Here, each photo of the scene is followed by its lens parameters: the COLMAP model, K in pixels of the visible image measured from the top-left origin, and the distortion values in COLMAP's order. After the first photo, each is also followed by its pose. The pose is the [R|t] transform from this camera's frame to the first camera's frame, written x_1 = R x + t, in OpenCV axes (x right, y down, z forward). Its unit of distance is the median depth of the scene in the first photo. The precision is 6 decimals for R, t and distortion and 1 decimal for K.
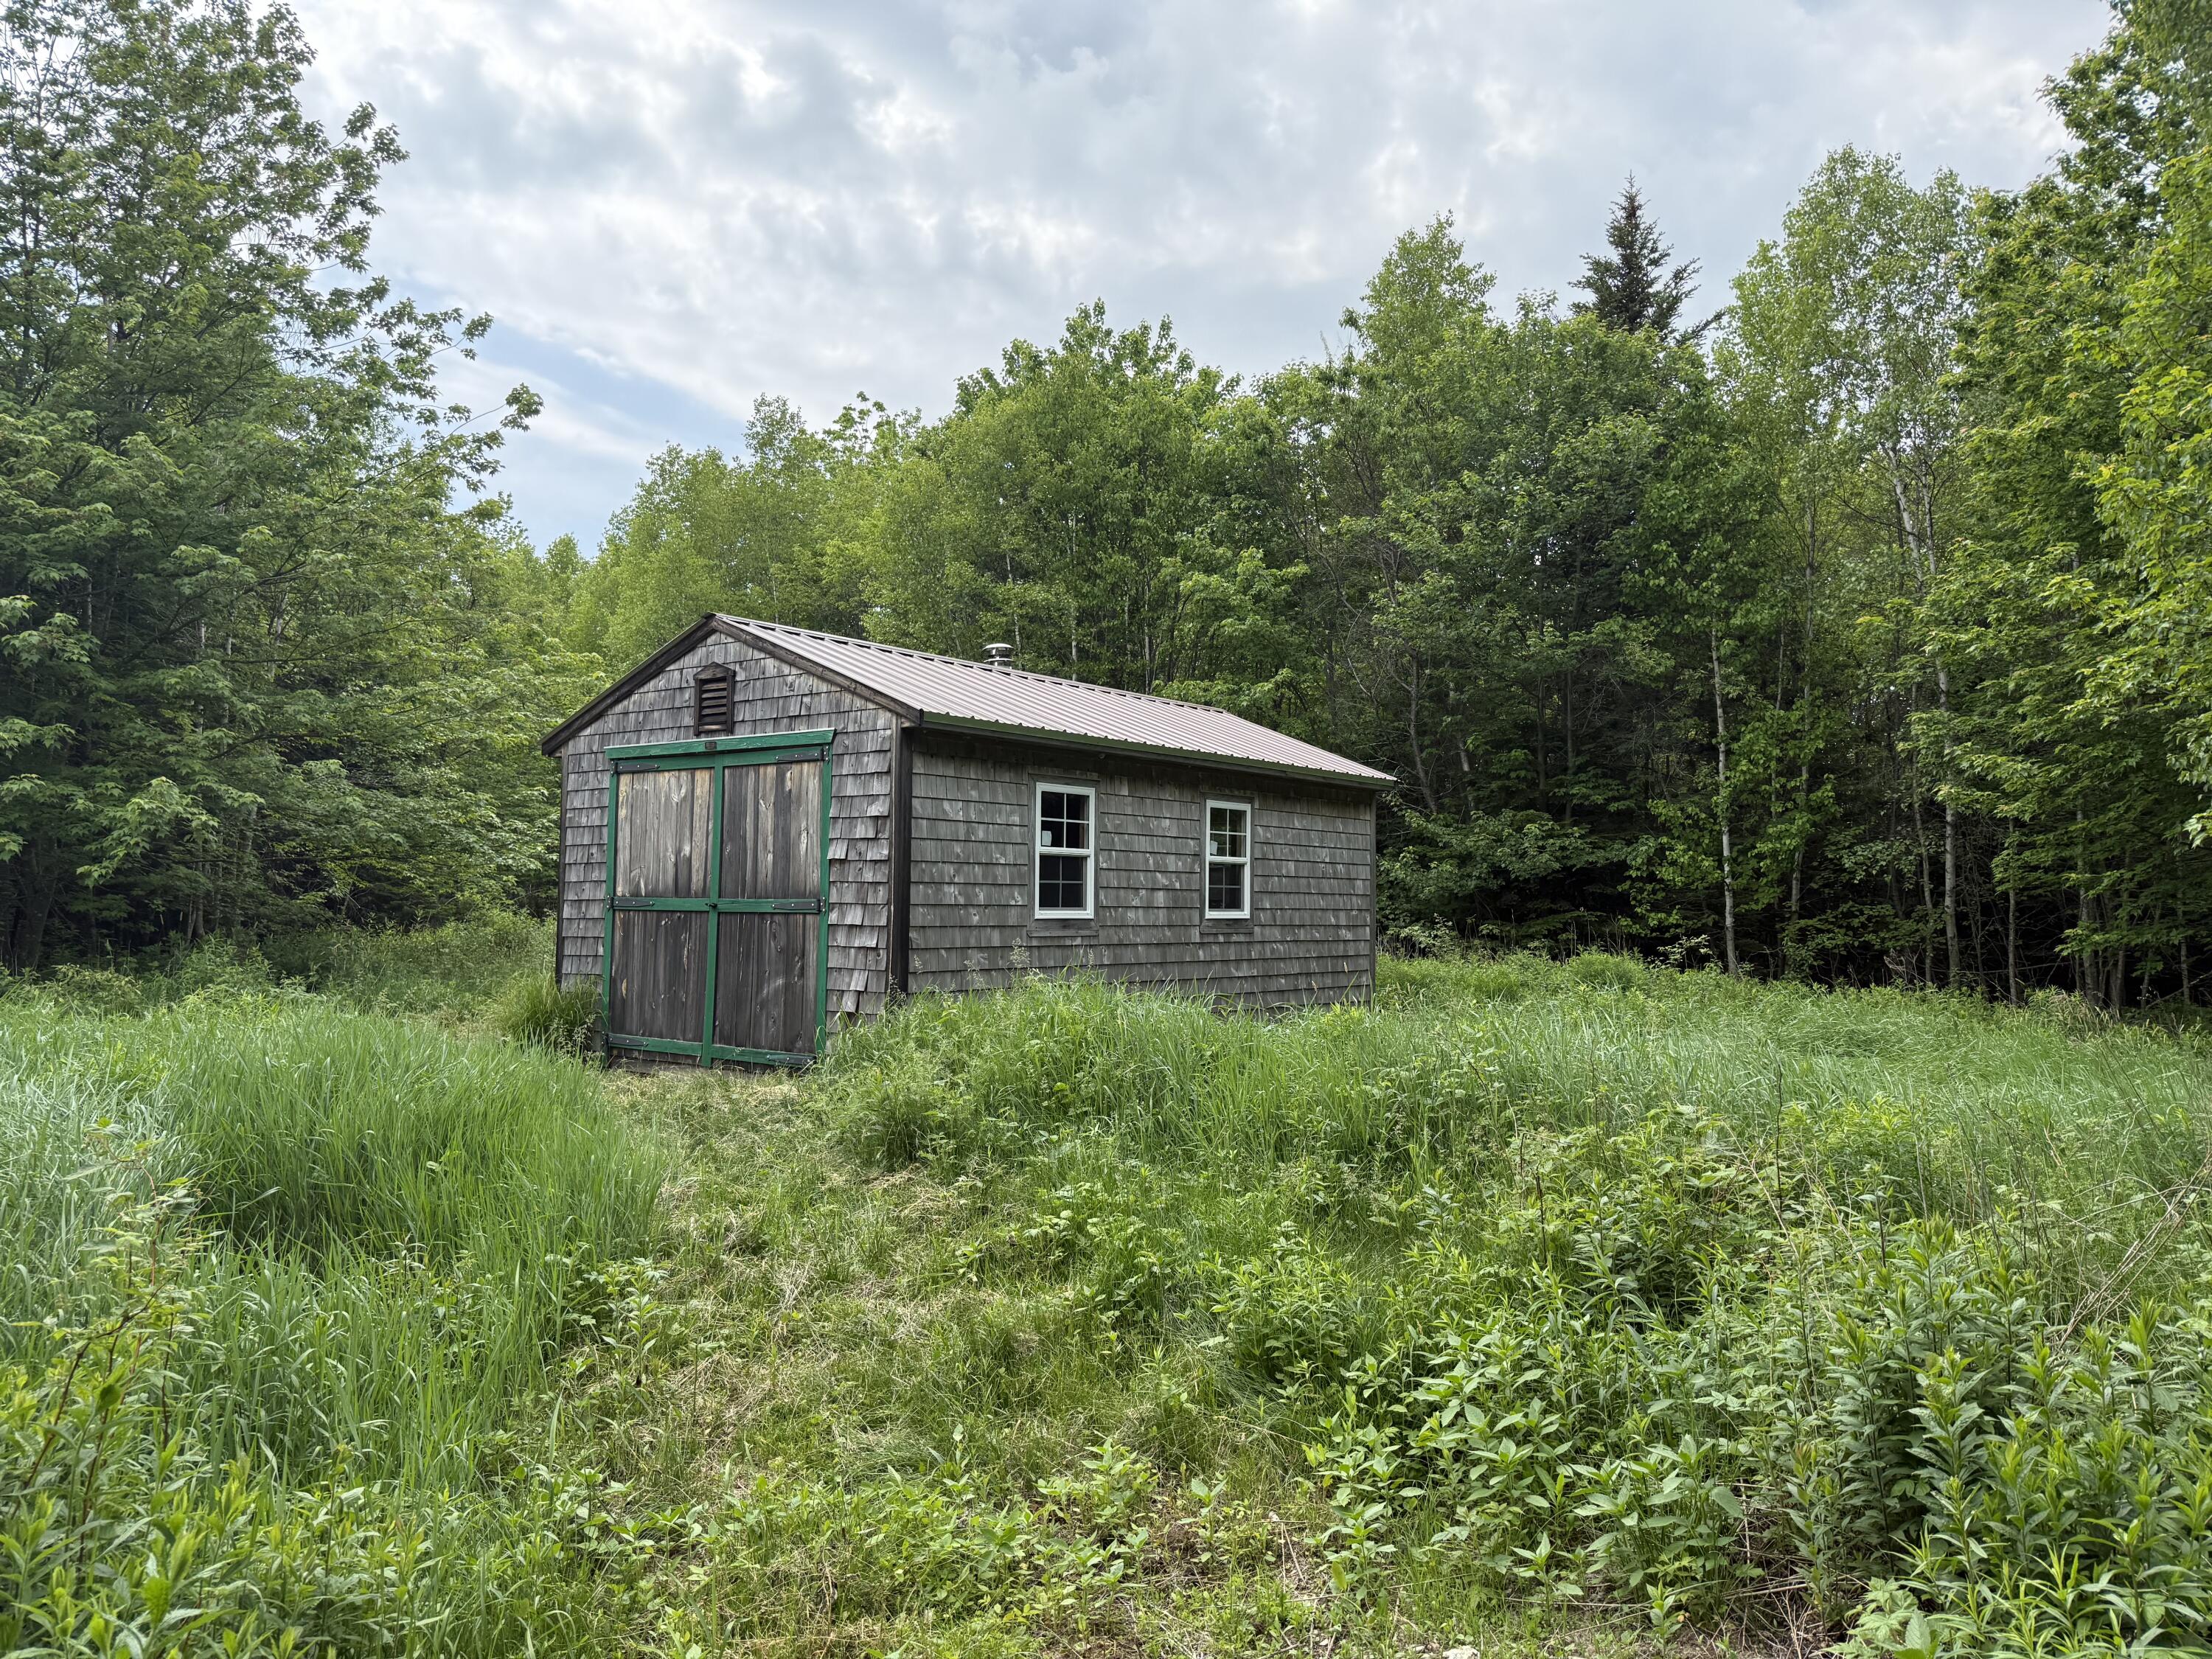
lens RADIAL K [[1533.5, 0, 1106.0], [0, 1533.5, 829.5], [0, 0, 1]] dist [0.150262, -0.184795]
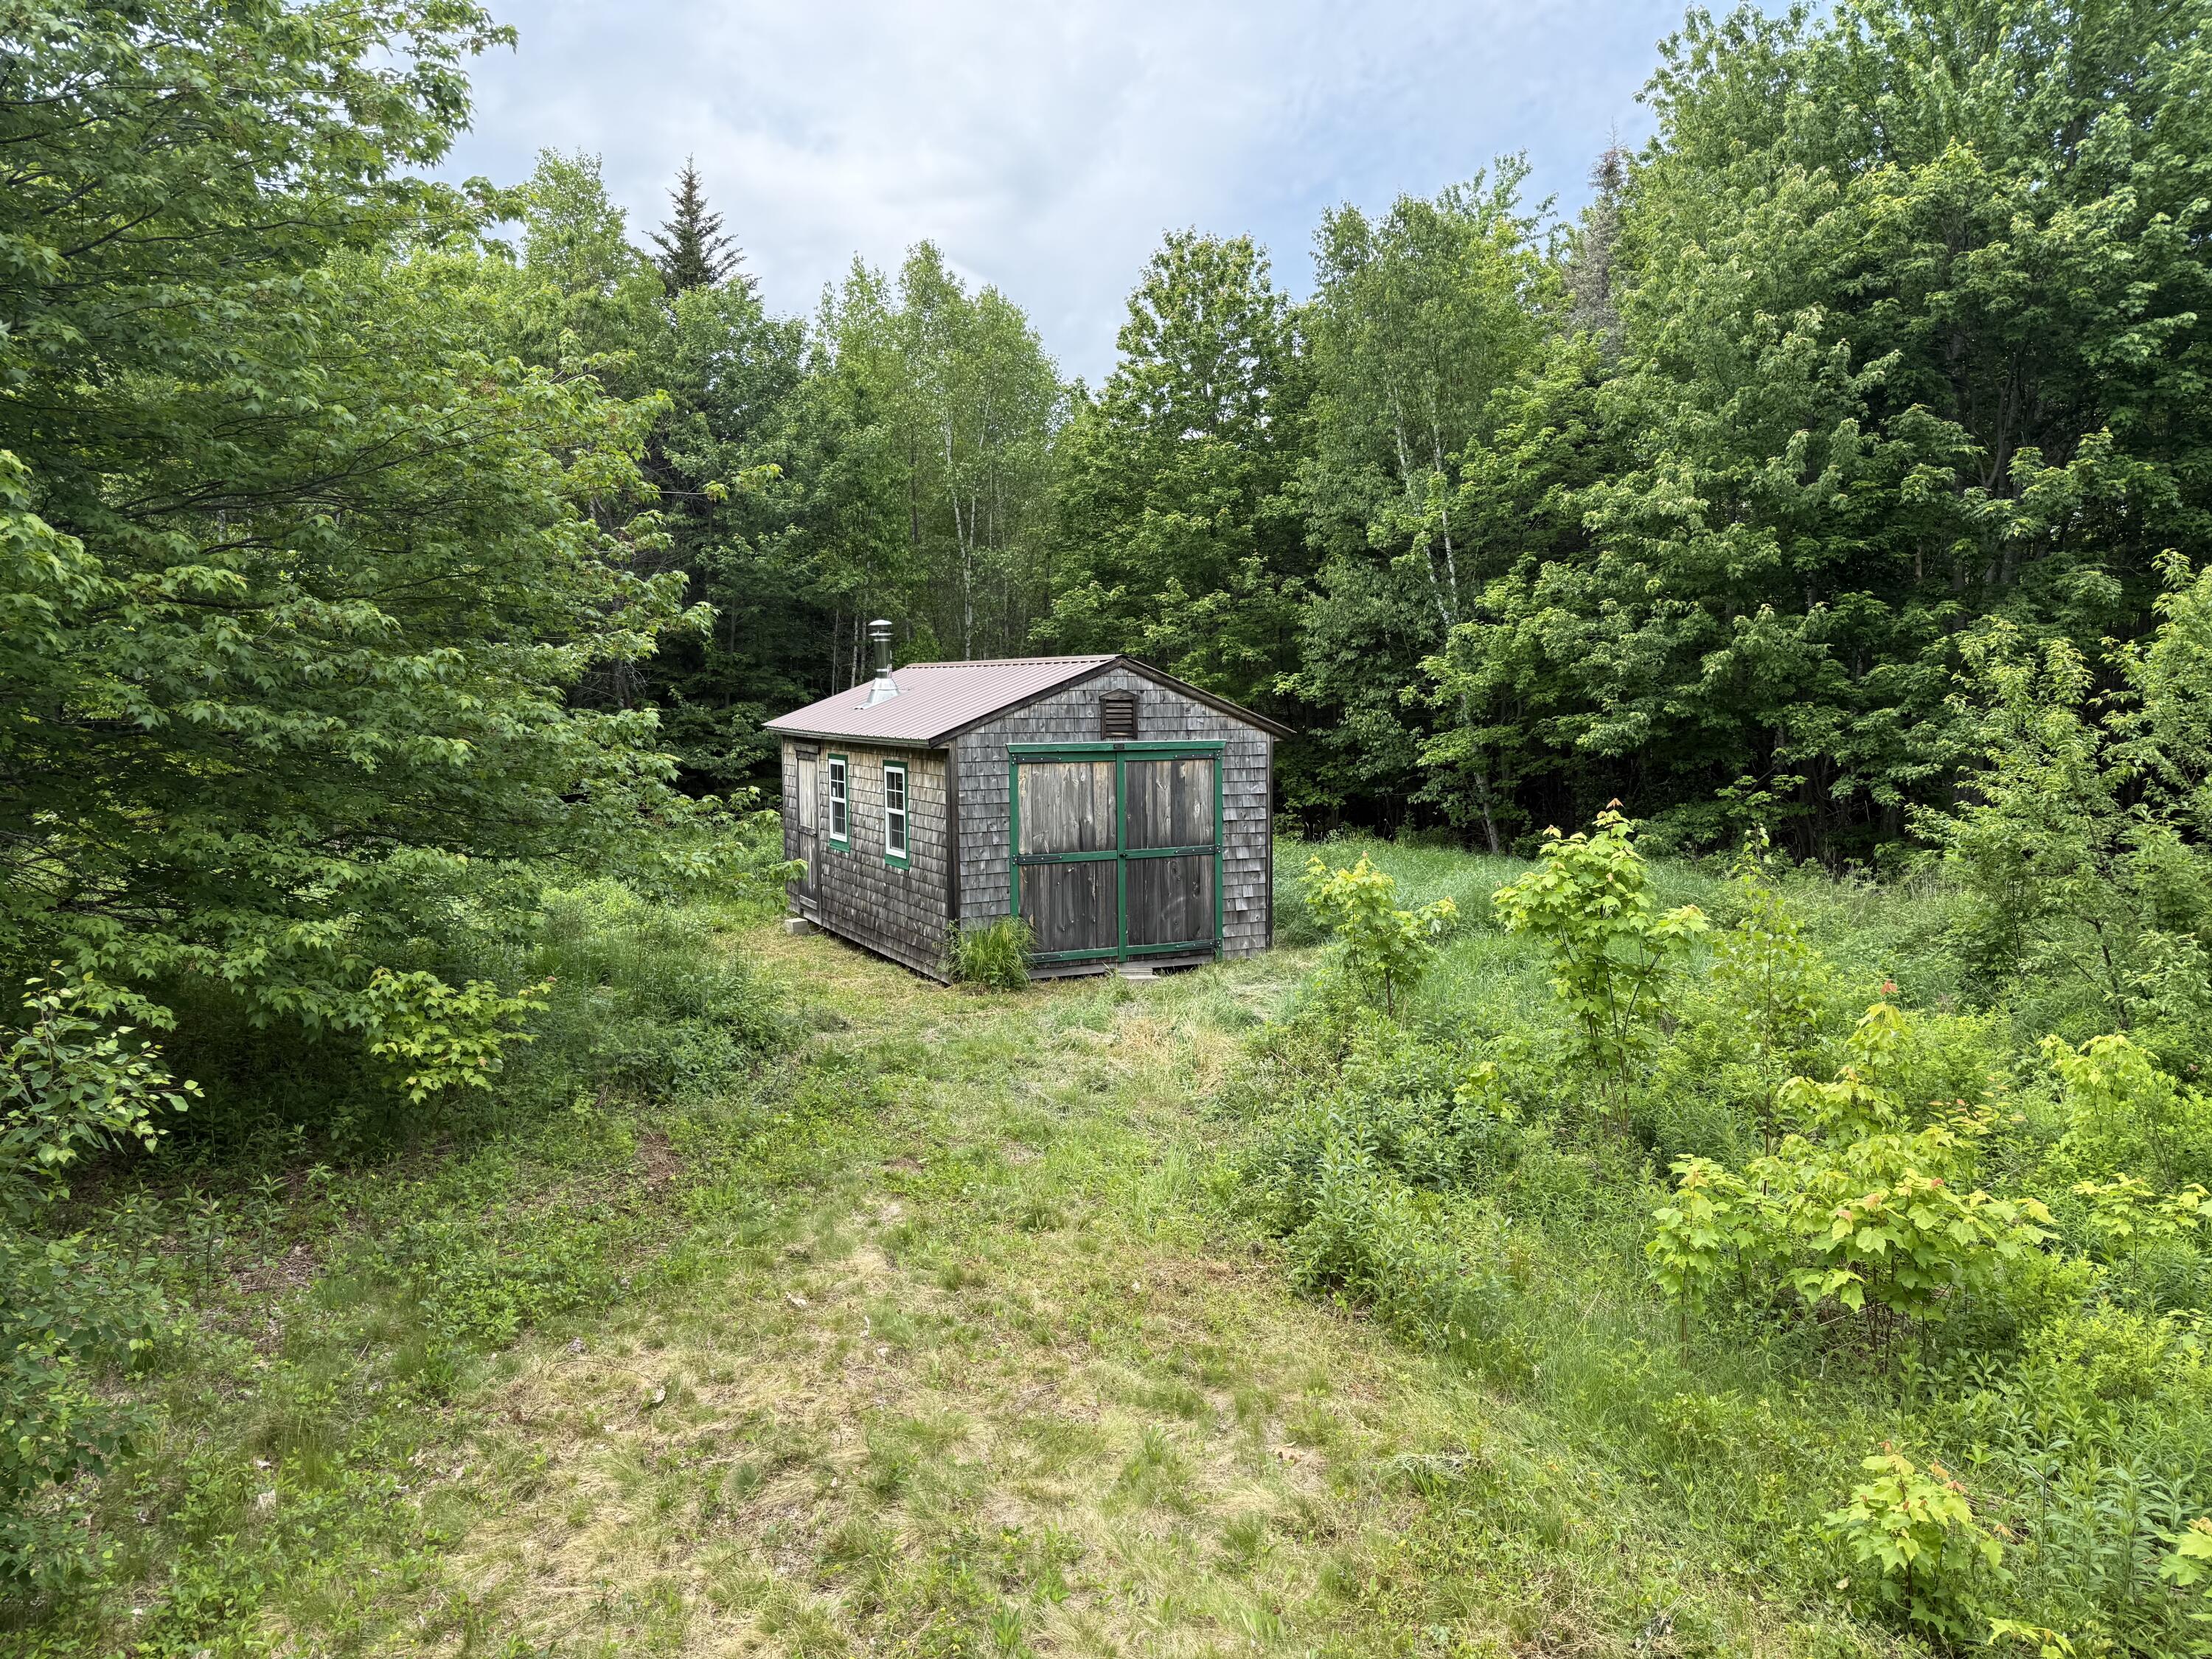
lens RADIAL K [[1533.5, 0, 1106.0], [0, 1533.5, 829.5], [0, 0, 1]] dist [0.150262, -0.184795]
pose [[0.422058, -0.098830, 0.901166, -1.556704], [-0.036633, 0.991369, 0.125880, -0.156726], [-0.905829, -0.086141, 0.414795, 0.400226]]
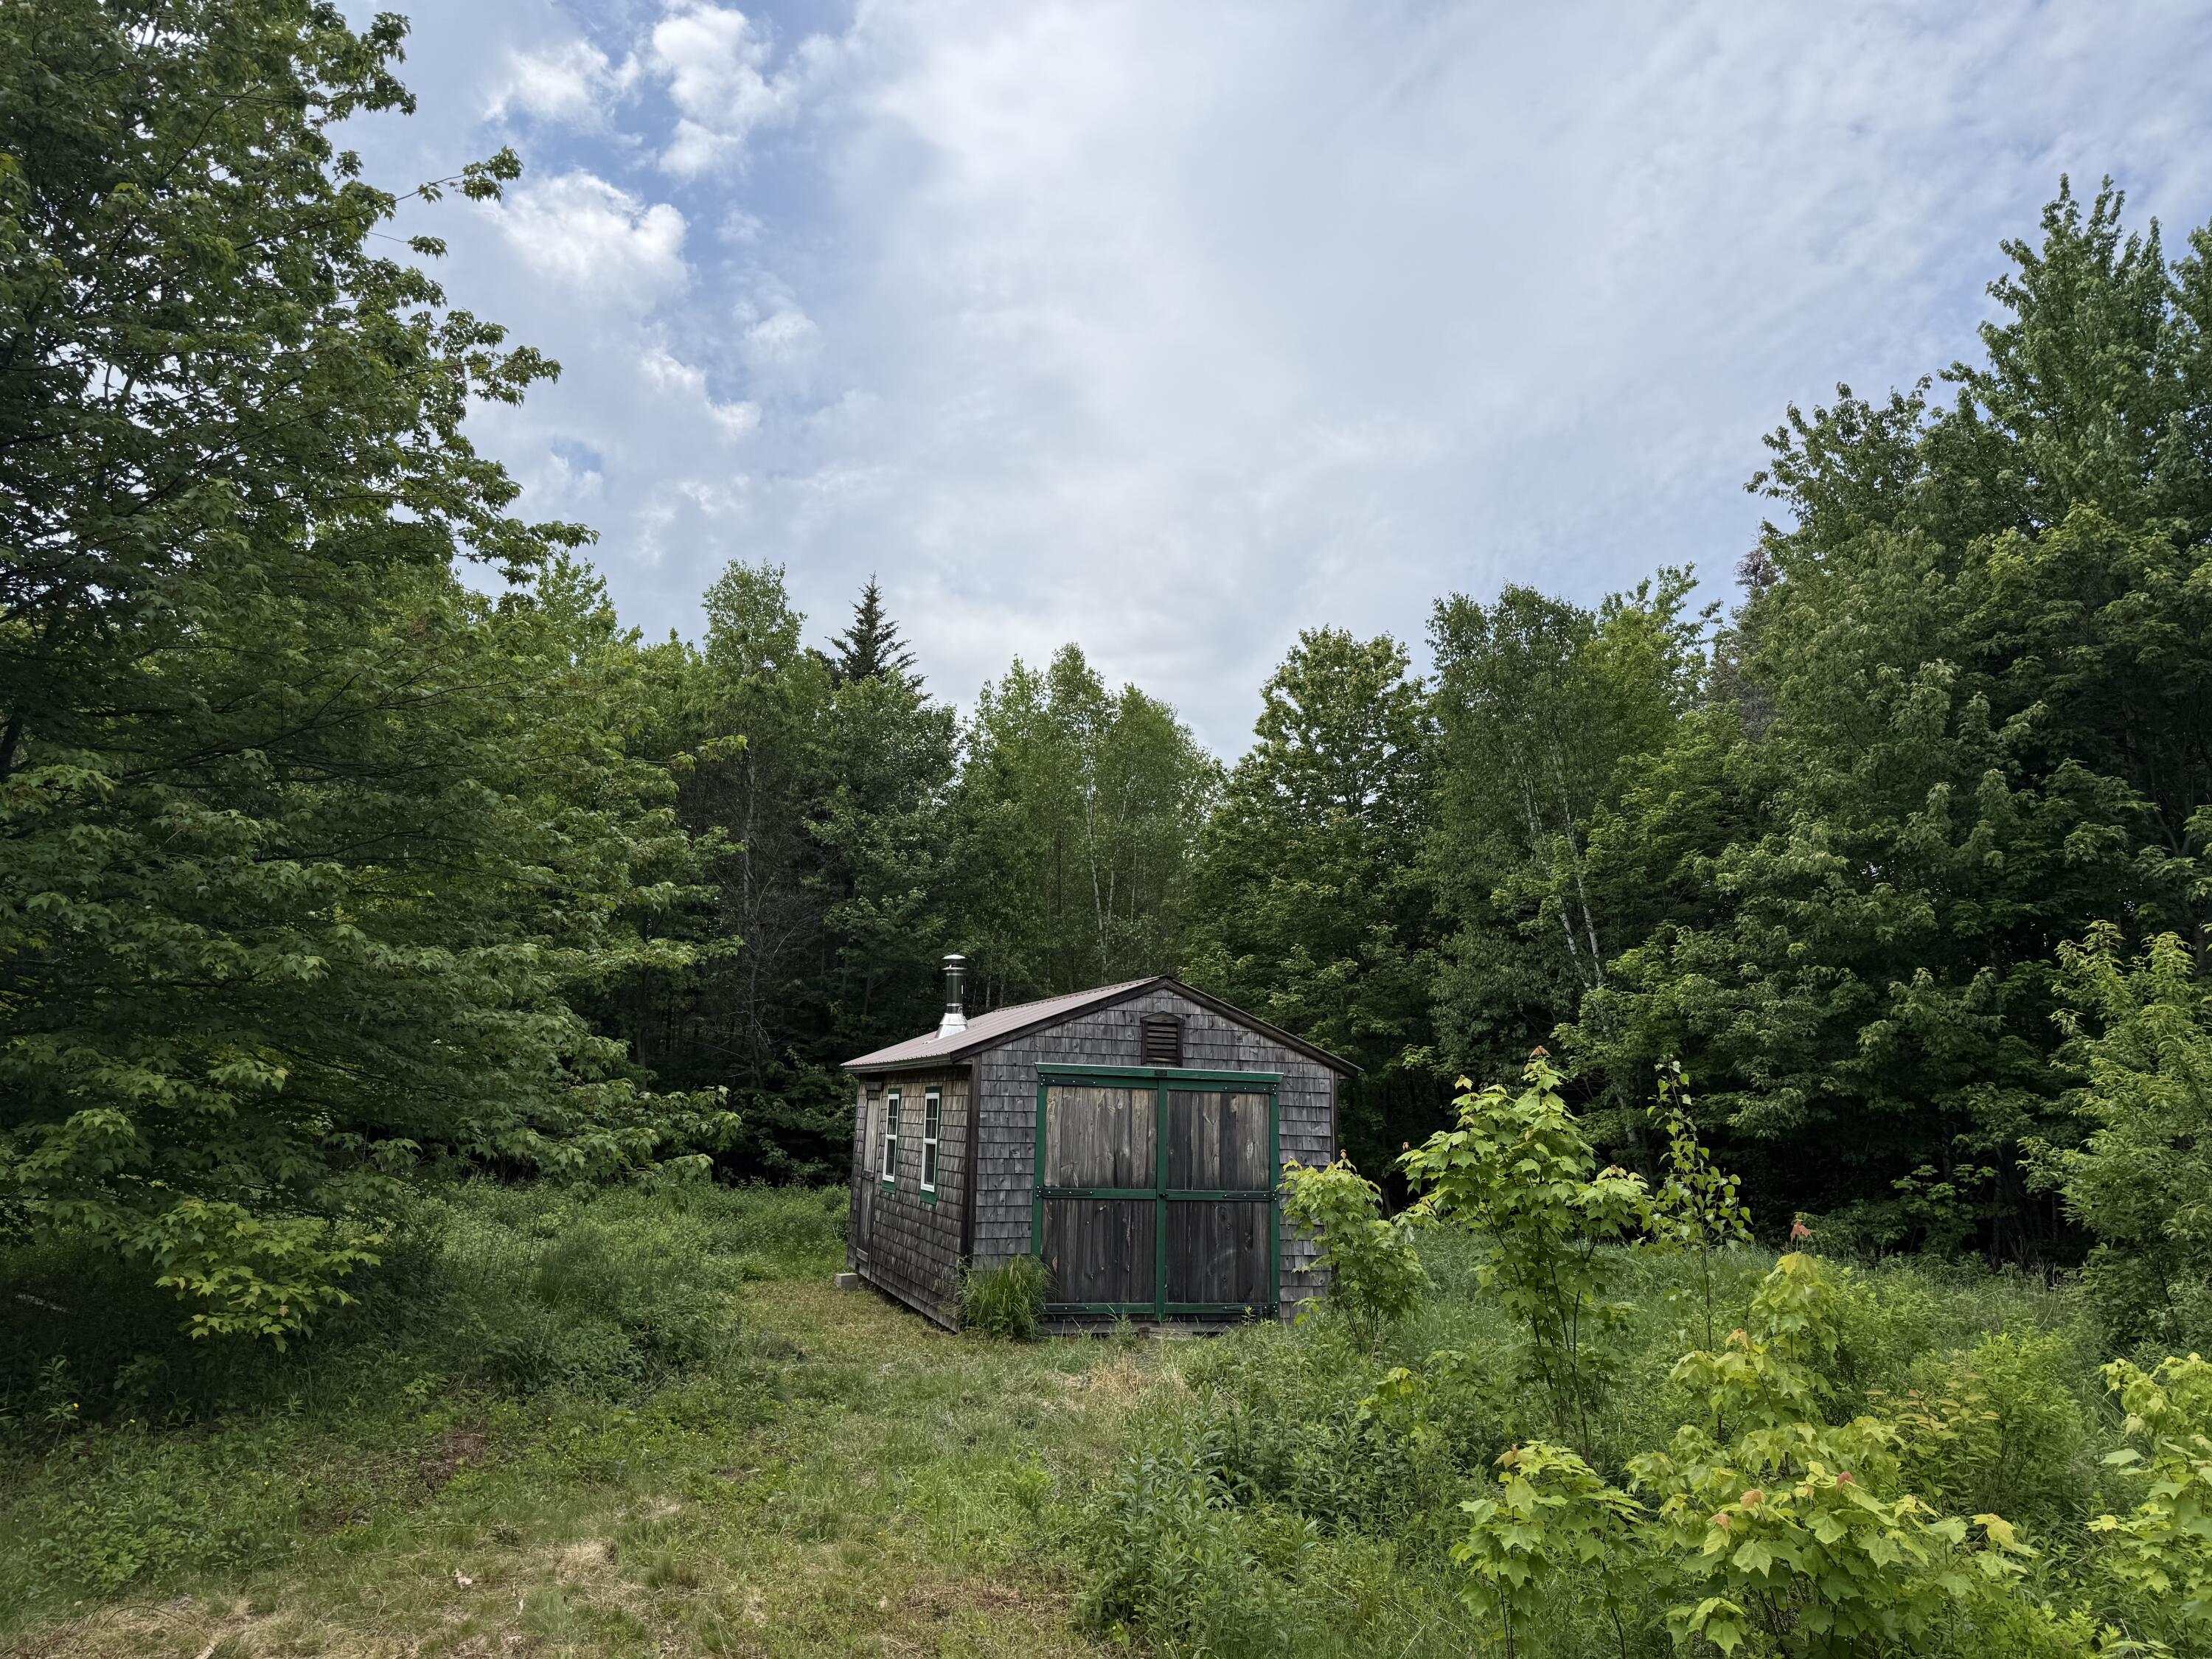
lens RADIAL K [[1533.5, 0, 1106.0], [0, 1533.5, 829.5], [0, 0, 1]] dist [0.150262, -0.184795]
pose [[0.547121, 0.152962, 0.822959, -1.415068], [-0.064881, 0.987953, -0.140494, -0.071962], [-0.834535, 0.023473, 0.550454, 0.286875]]
